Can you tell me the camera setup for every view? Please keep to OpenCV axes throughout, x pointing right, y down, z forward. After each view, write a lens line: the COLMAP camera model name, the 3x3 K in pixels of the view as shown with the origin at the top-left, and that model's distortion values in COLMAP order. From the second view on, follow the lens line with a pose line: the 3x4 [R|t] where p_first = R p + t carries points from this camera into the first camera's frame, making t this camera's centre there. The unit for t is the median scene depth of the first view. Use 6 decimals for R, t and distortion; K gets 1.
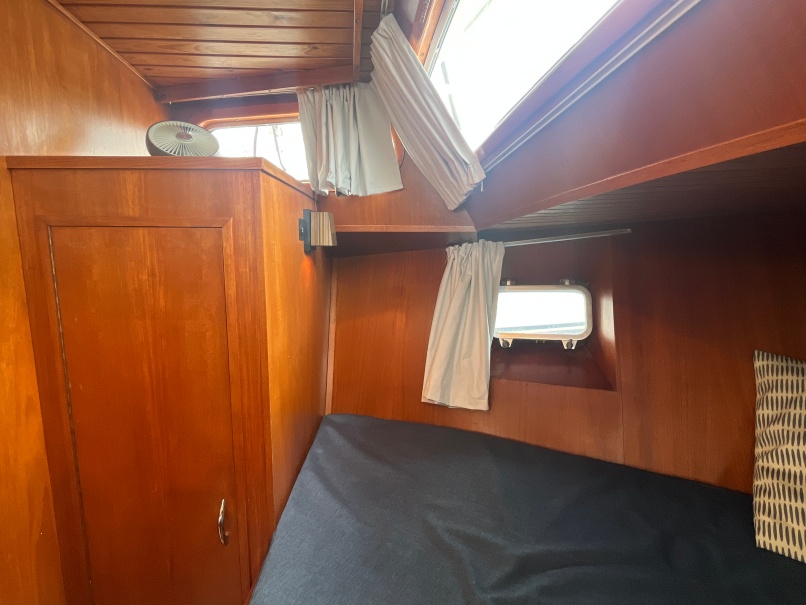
lens RADIAL K [[384.3, 0, 401.1], [0, 384.3, 302.7], [0, 0, 1]] dist [-0.003387, 0.000328]
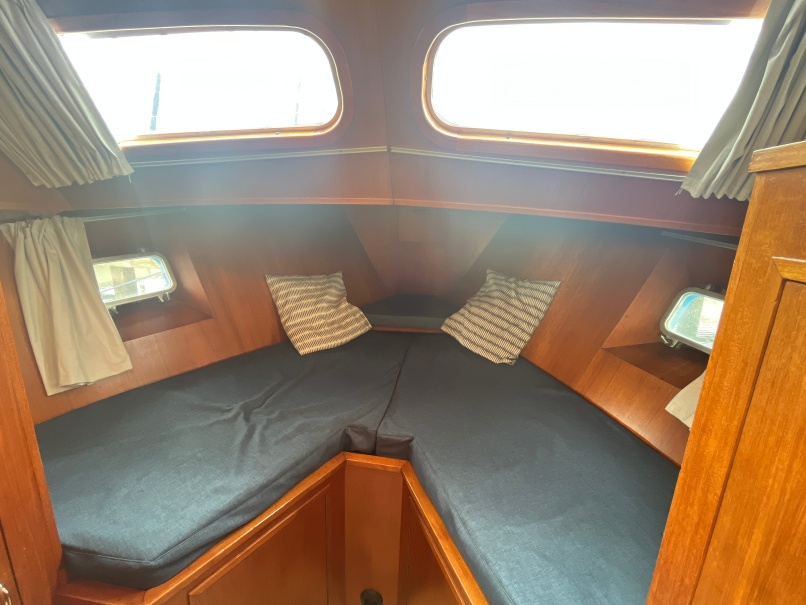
lens RADIAL K [[353.9, 0, 403.0], [0, 353.9, 302.5], [0, 0, 1]] dist [-0.001172, -0.000127]
pose [[0.150101, -0.250365, 0.956445, -0.755747], [0.103107, 0.966094, 0.236709, -0.097303], [-0.983279, 0.063086, 0.170826, -0.000055]]
